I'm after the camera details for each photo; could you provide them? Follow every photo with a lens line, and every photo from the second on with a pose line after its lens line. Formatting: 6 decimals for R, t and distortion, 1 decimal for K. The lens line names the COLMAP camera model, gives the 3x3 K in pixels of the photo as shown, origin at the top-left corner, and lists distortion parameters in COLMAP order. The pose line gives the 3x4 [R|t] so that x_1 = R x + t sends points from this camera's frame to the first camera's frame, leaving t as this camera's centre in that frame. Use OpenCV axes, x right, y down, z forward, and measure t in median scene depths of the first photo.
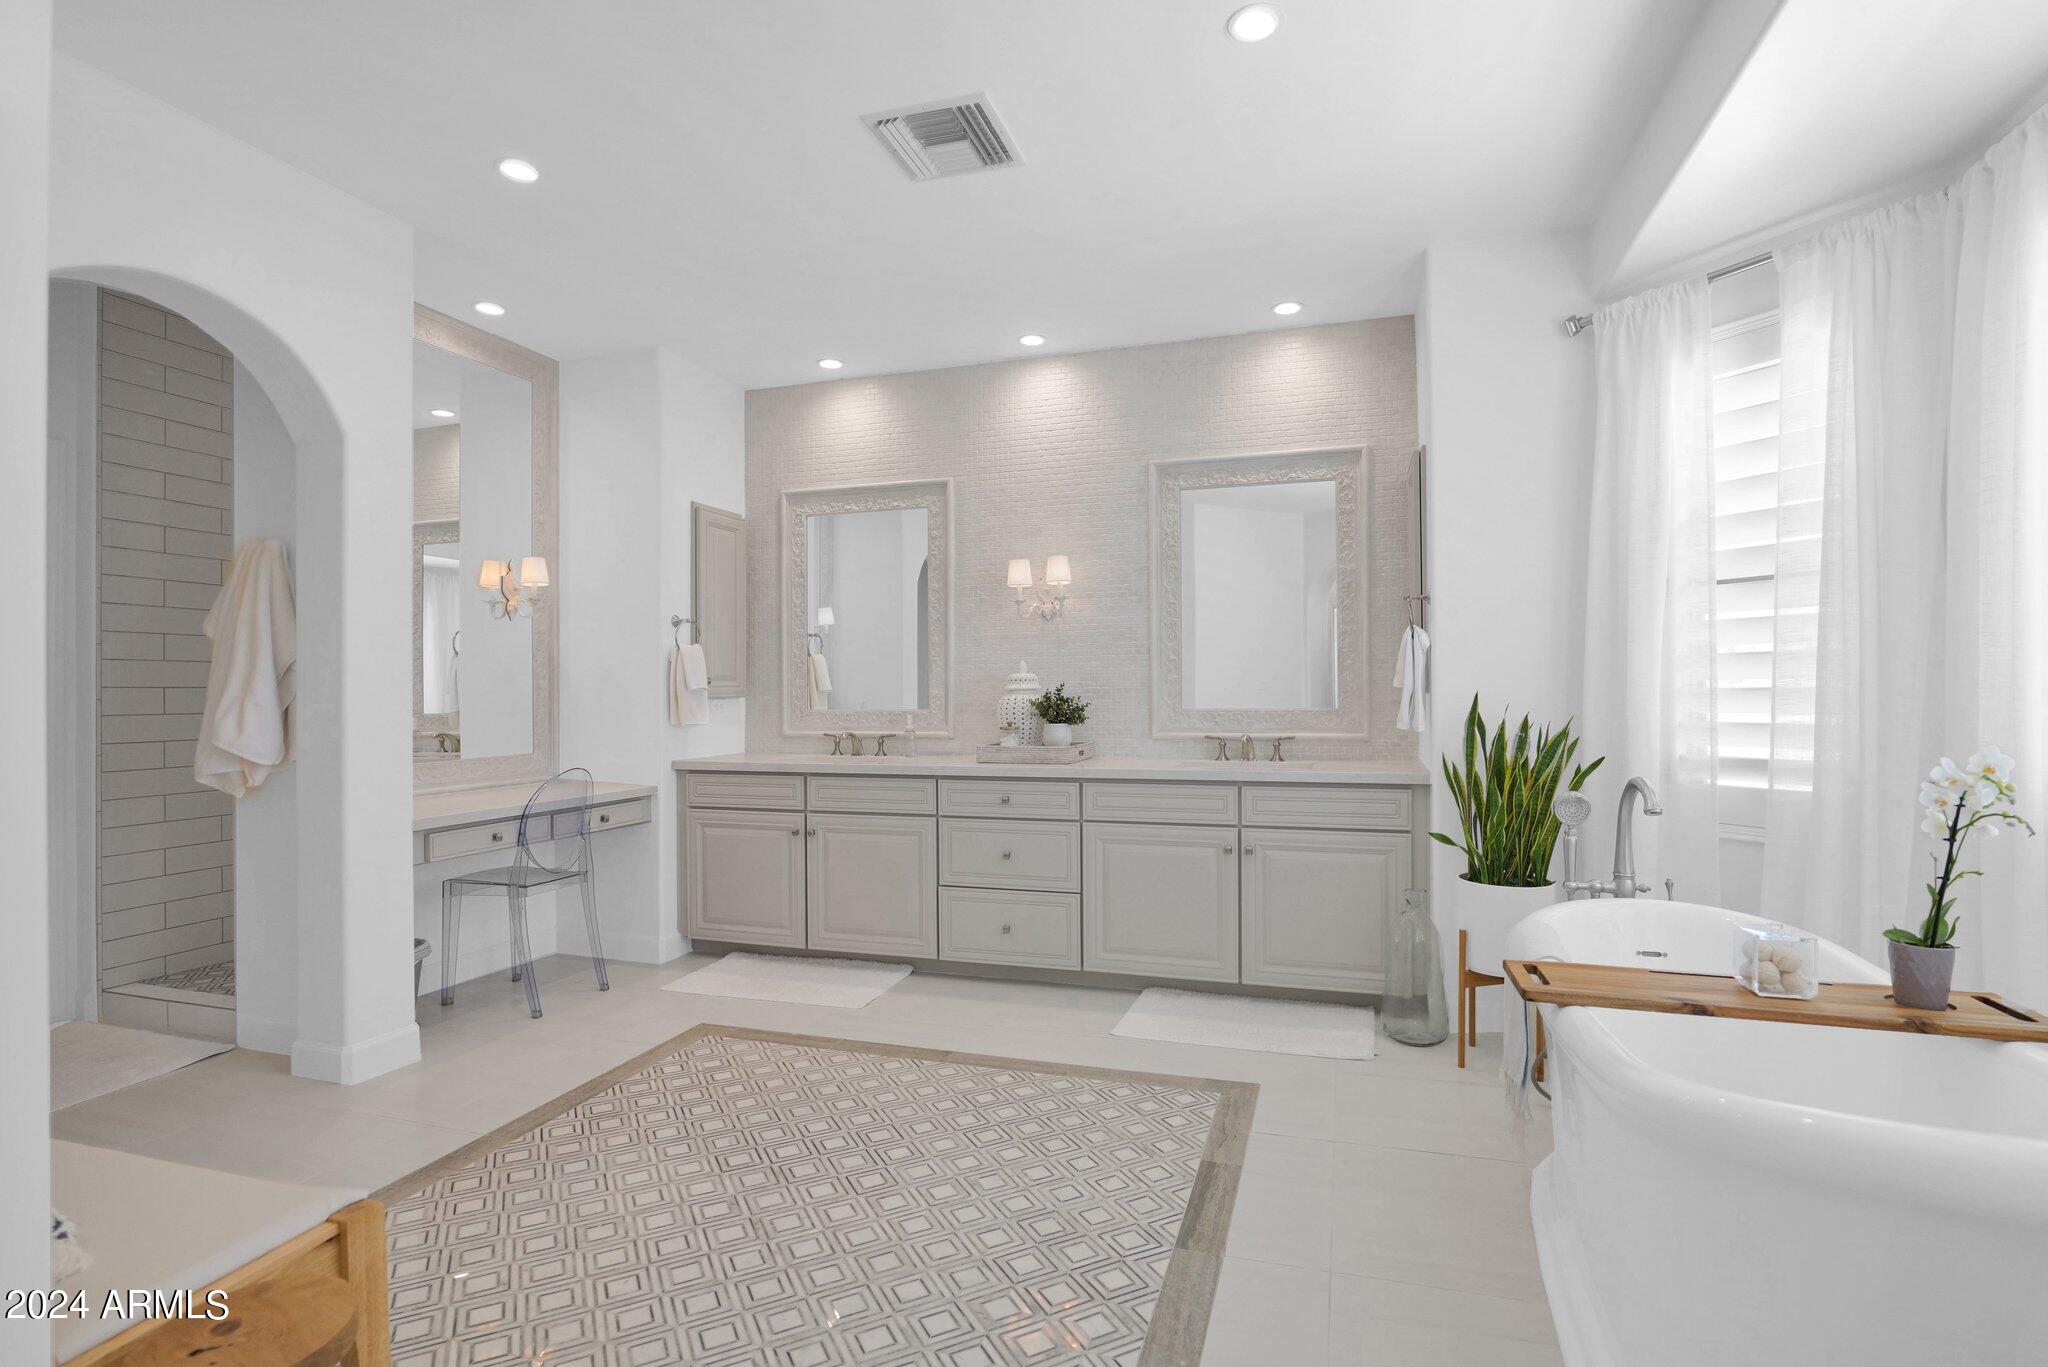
lens RADIAL K [[988.9, 0, 1024.0], [0, 988.9, 683.5], [0, 0, 1]] dist [-0.001679, -0.000144]
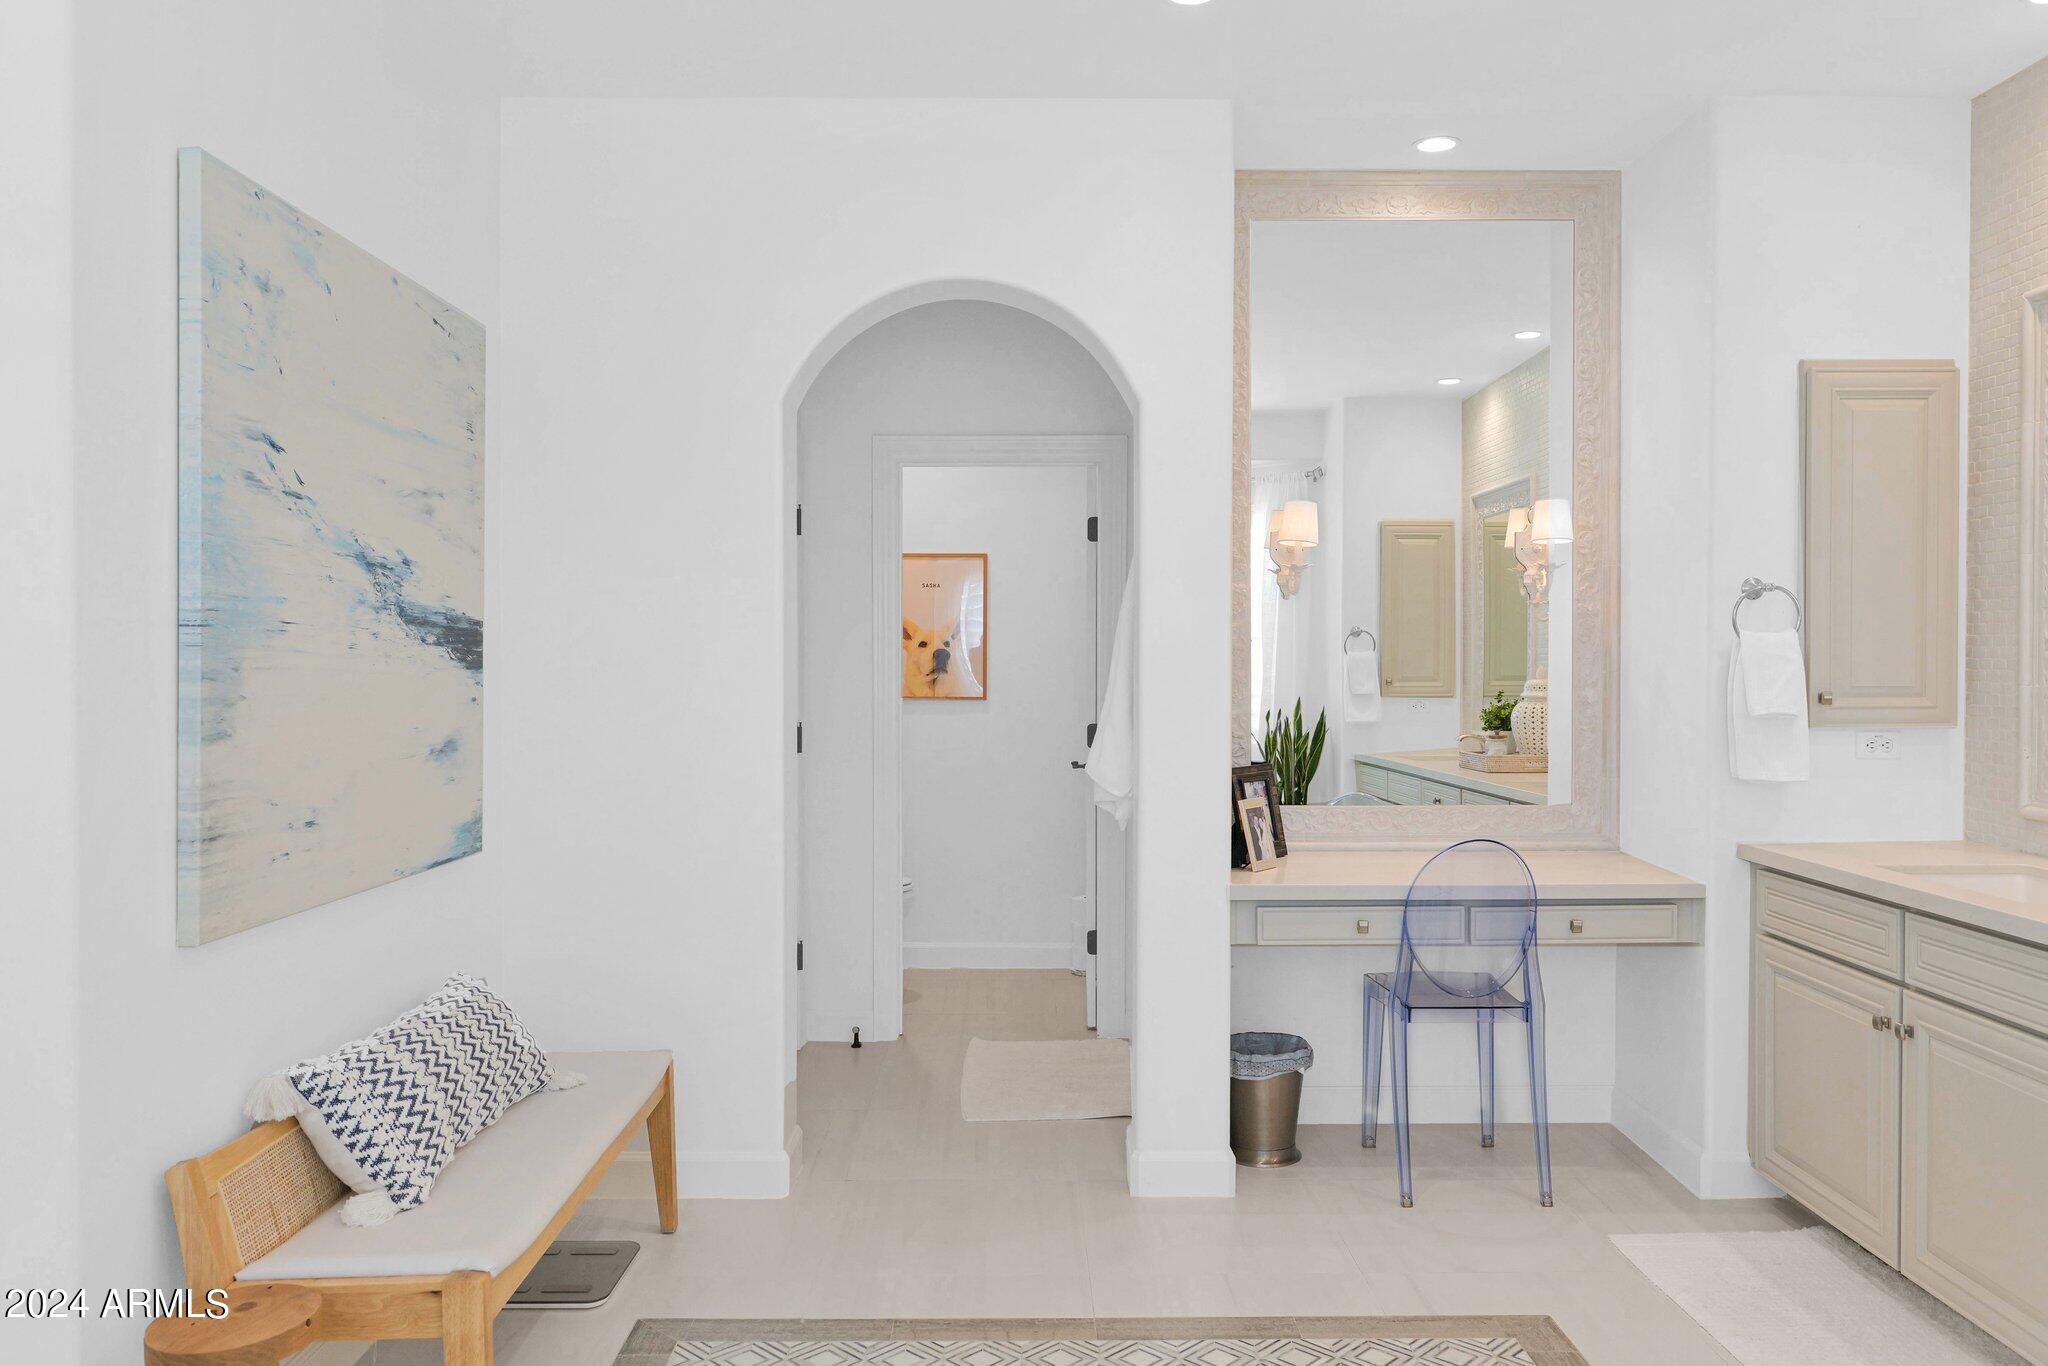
lens RADIAL K [[1516.7, 0, 1024.0], [0, 1516.7, 683.0], [0, 0, 1]] dist [-0.000463, 0.000276]
pose [[0.317868, 0.021814, -0.947884, 0.333371], [0.007433, 0.999647, 0.025498, -0.037205], [0.948106, -0.015151, 0.317594, 0.372533]]
